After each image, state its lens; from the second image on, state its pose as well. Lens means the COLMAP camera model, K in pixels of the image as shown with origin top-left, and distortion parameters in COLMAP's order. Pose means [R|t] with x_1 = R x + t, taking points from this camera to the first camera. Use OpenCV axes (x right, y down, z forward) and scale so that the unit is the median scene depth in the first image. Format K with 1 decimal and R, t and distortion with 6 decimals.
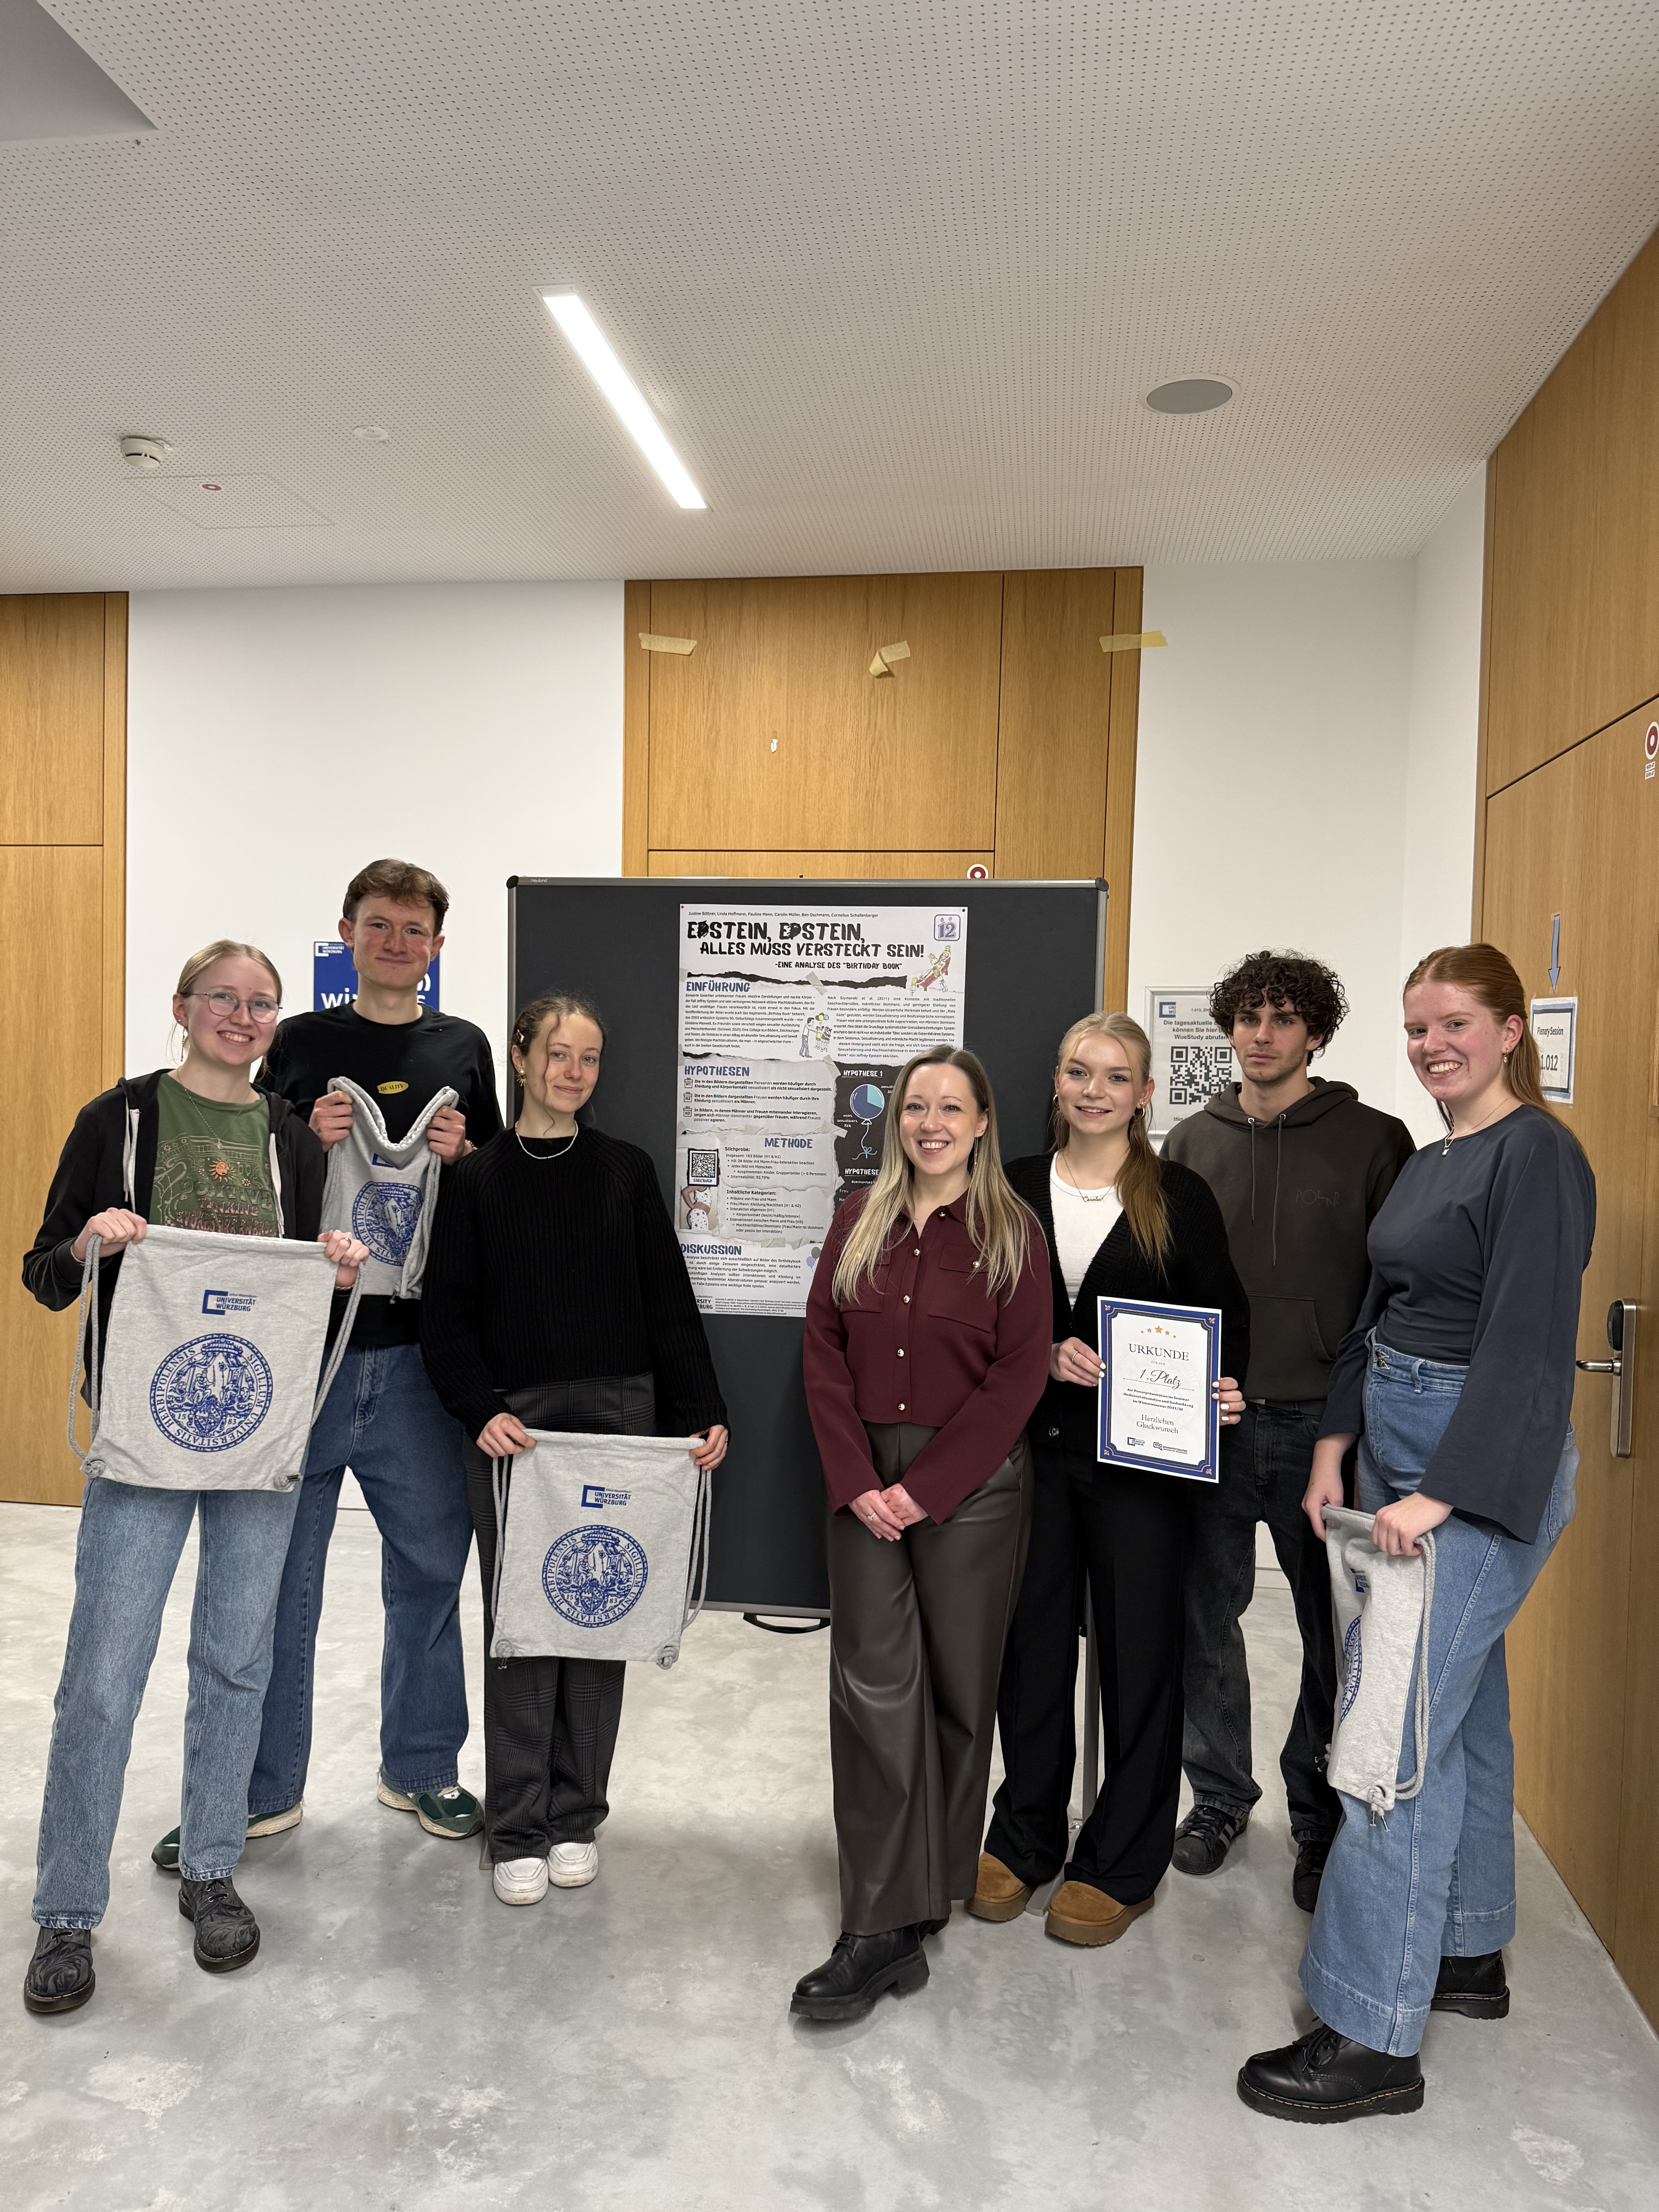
lens RADIAL K [[1544.7, 0, 829.5], [0, 1544.7, 1106.0], [0, 0, 1]] dist [0.087532, -0.103841]
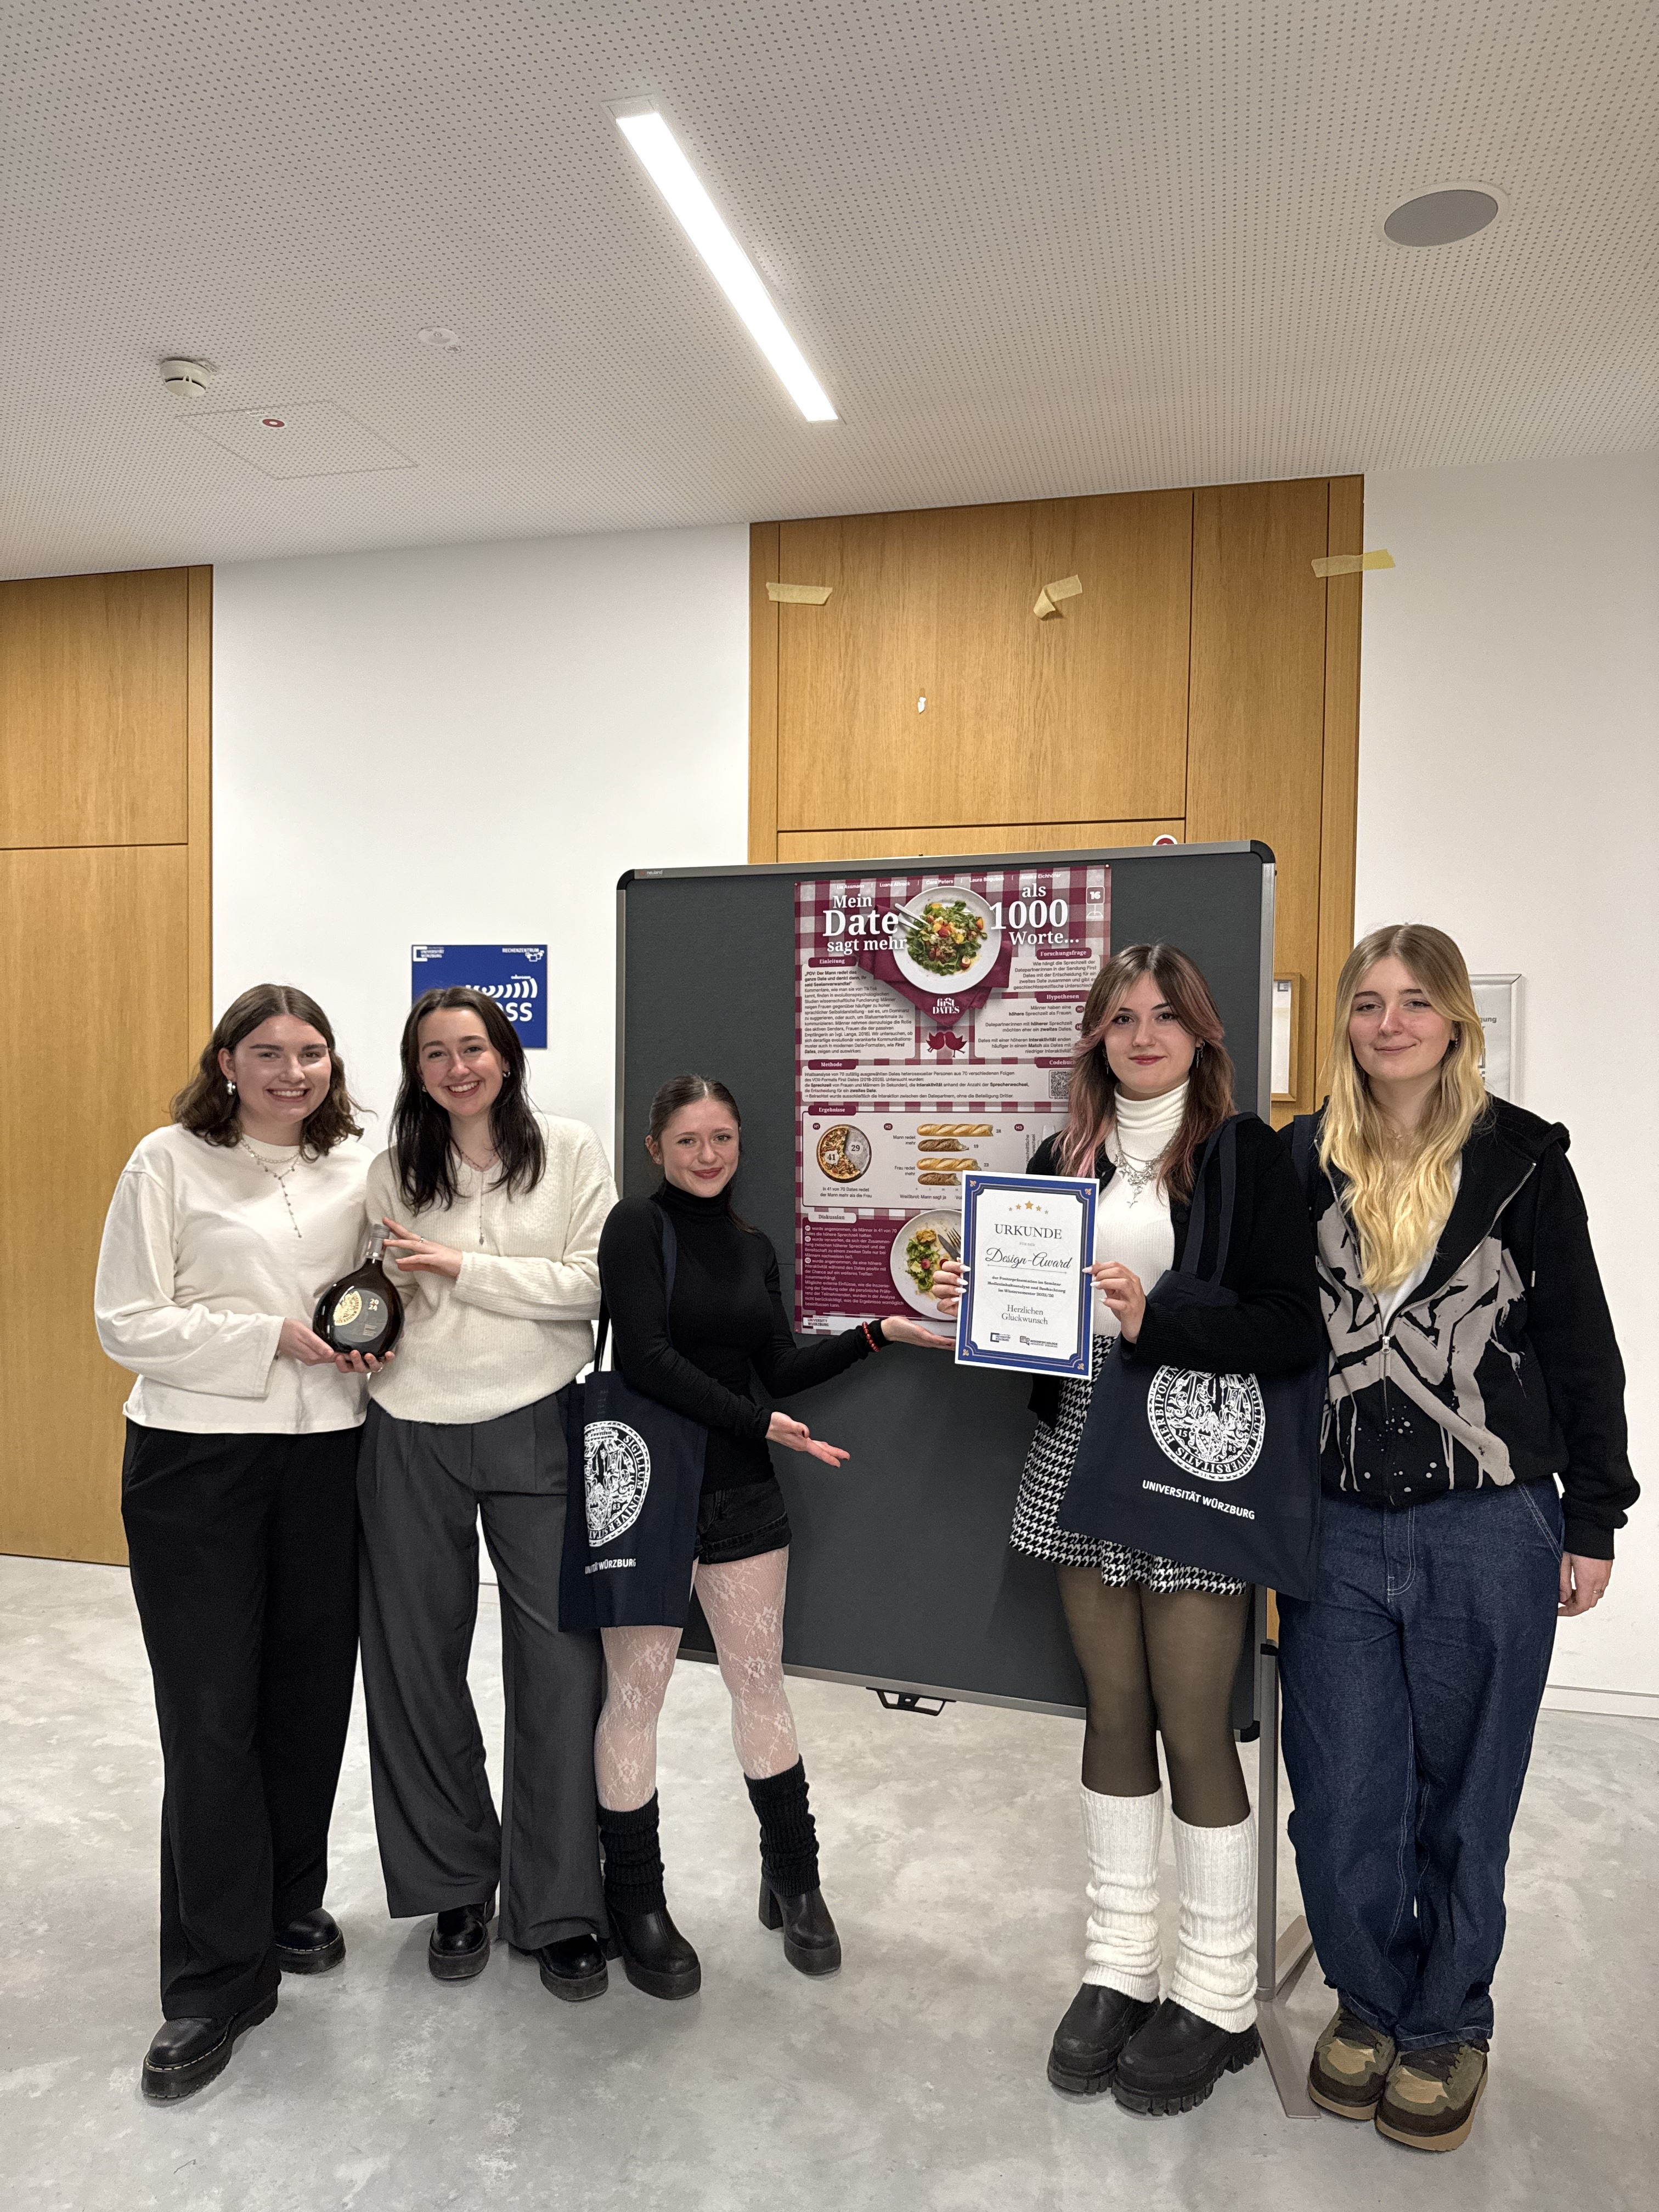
lens RADIAL K [[1563.7, 0, 836.9], [0, 1563.7, 1108.6], [0, 0, 1]] dist [0.069513, -0.069102]
pose [[0.994655, -0.008624, -0.102890, 0.005146], [0.007882, 0.999940, -0.007616, -0.002657], [0.102950, 0.006765, 0.994664, 0.134616]]
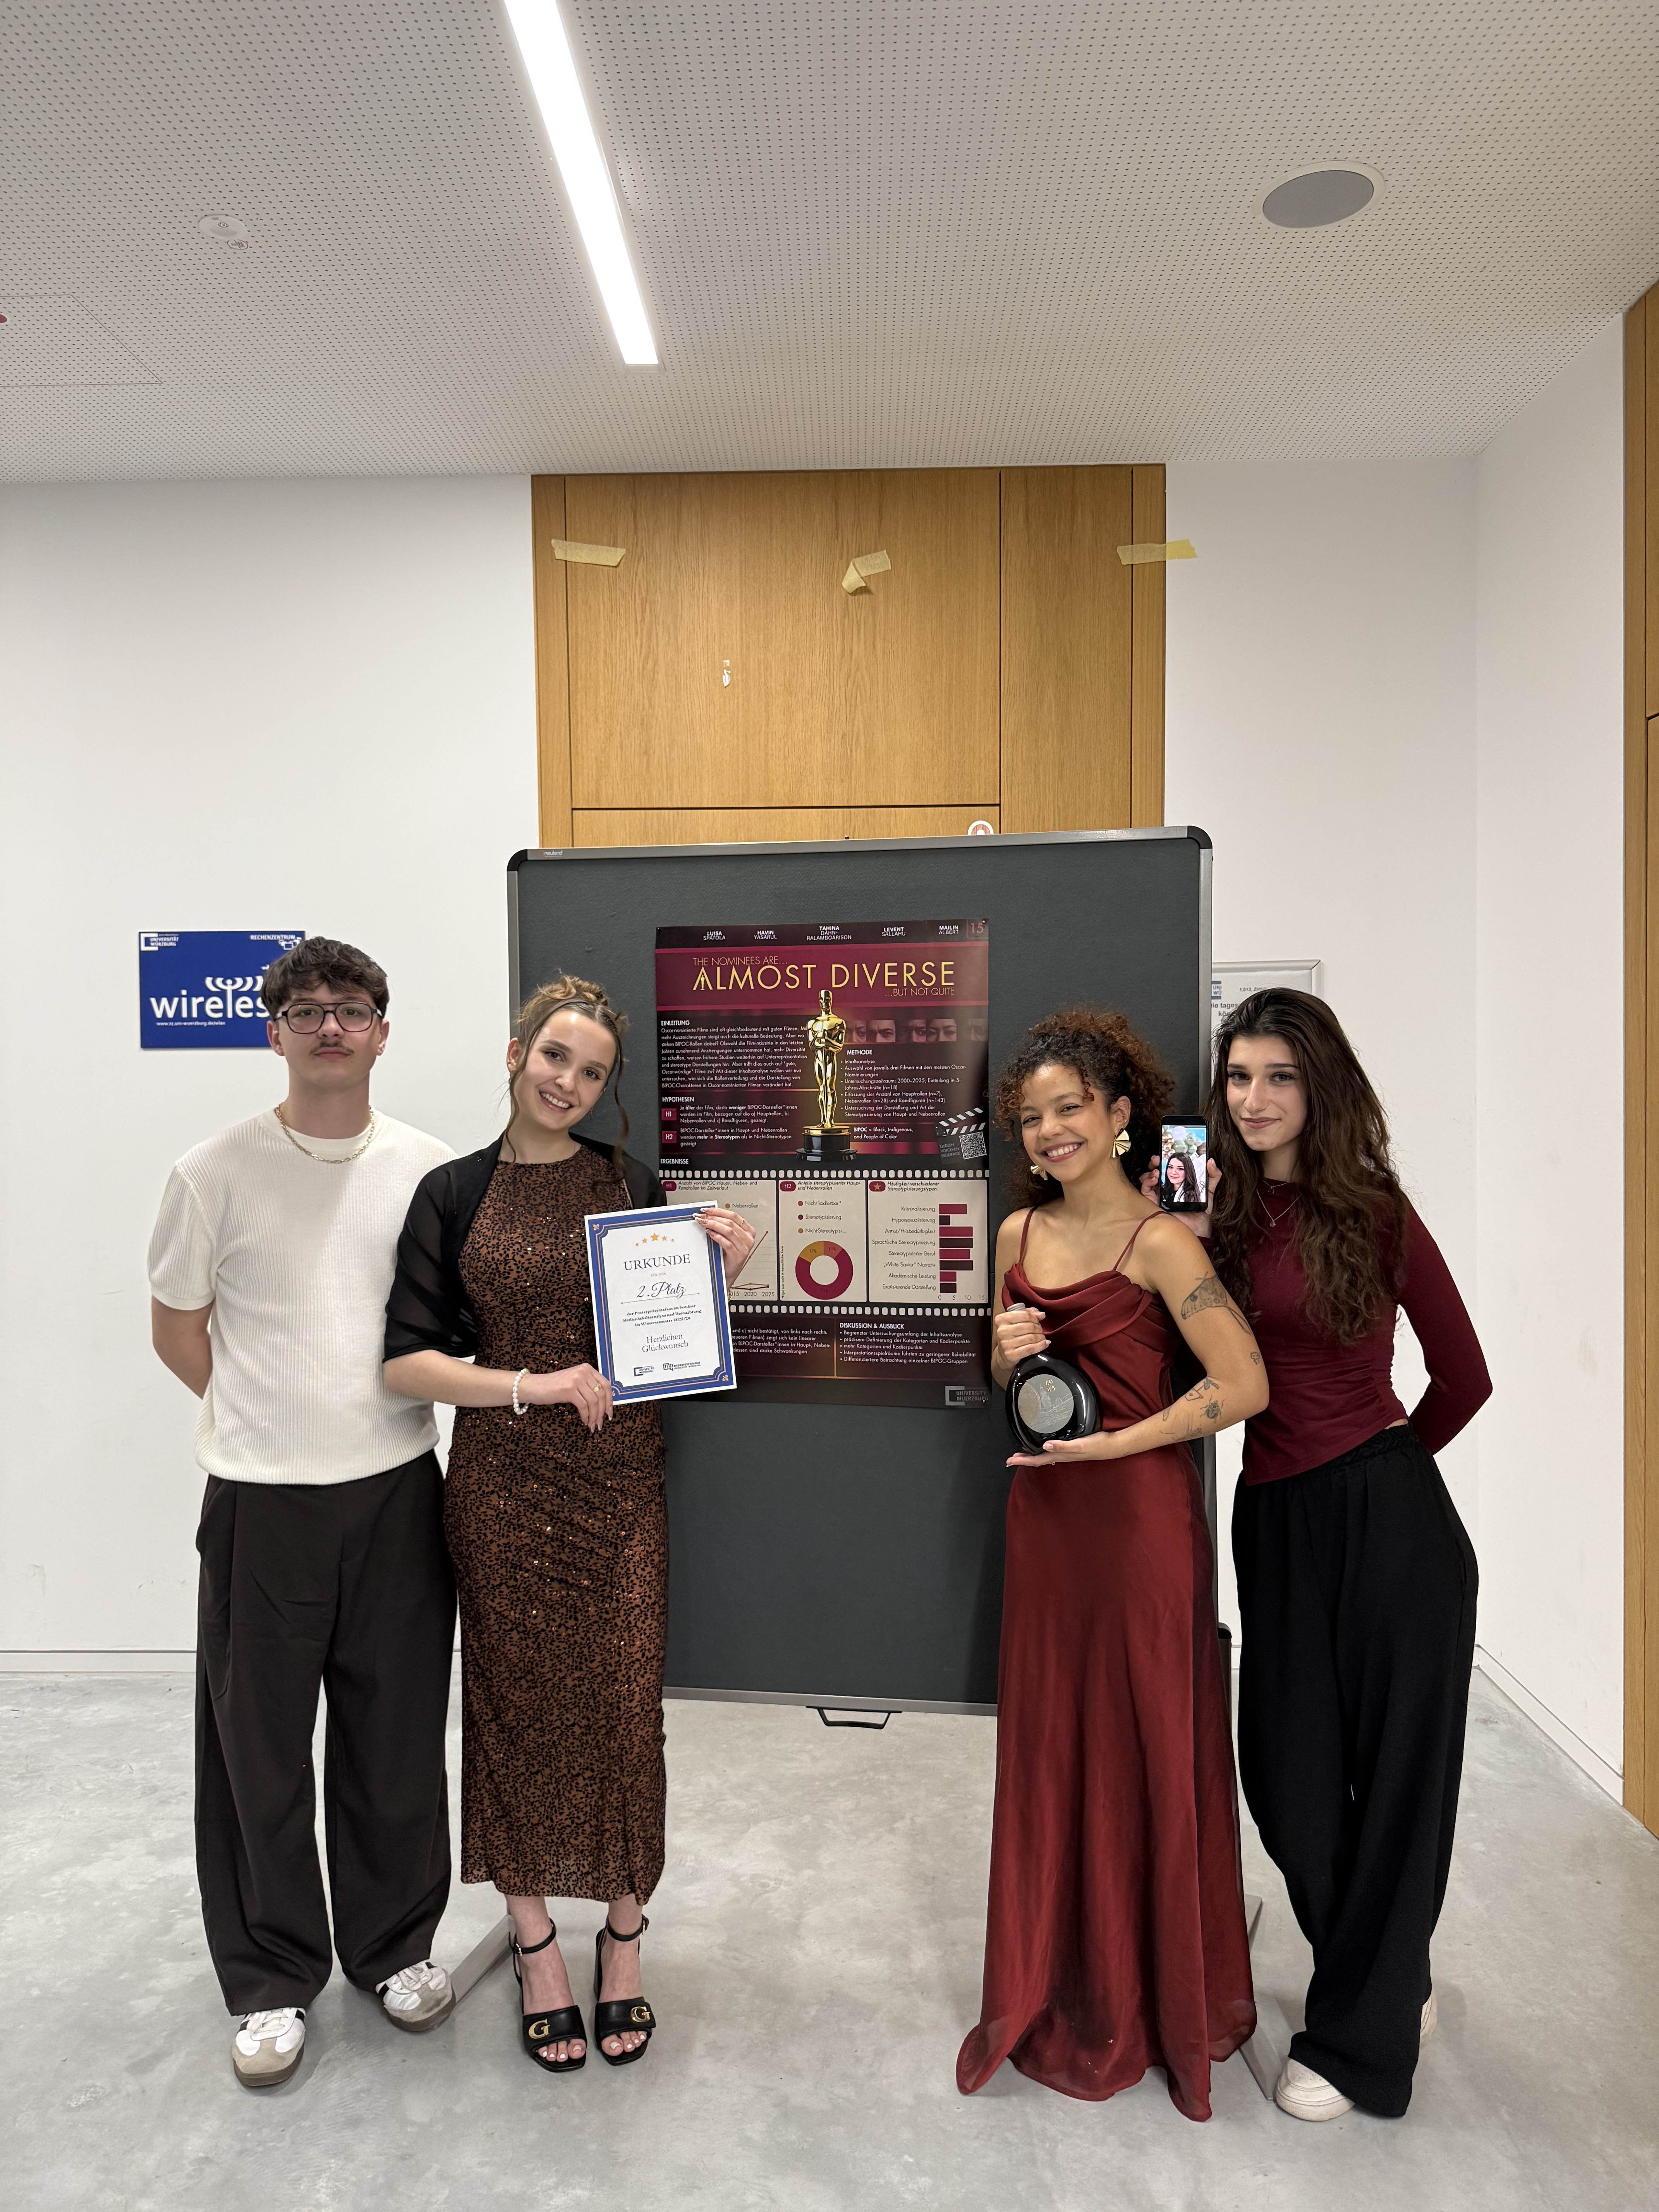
lens RADIAL K [[1563.7, 0, 836.9], [0, 1563.7, 1108.6], [0, 0, 1]] dist [0.069513, -0.069102]
pose [[0.991957, -0.033203, 0.122146, -0.087772], [0.033597, 0.999435, -0.001167, -0.004123], [-0.122038, 0.005261, 0.992511, 0.179592]]
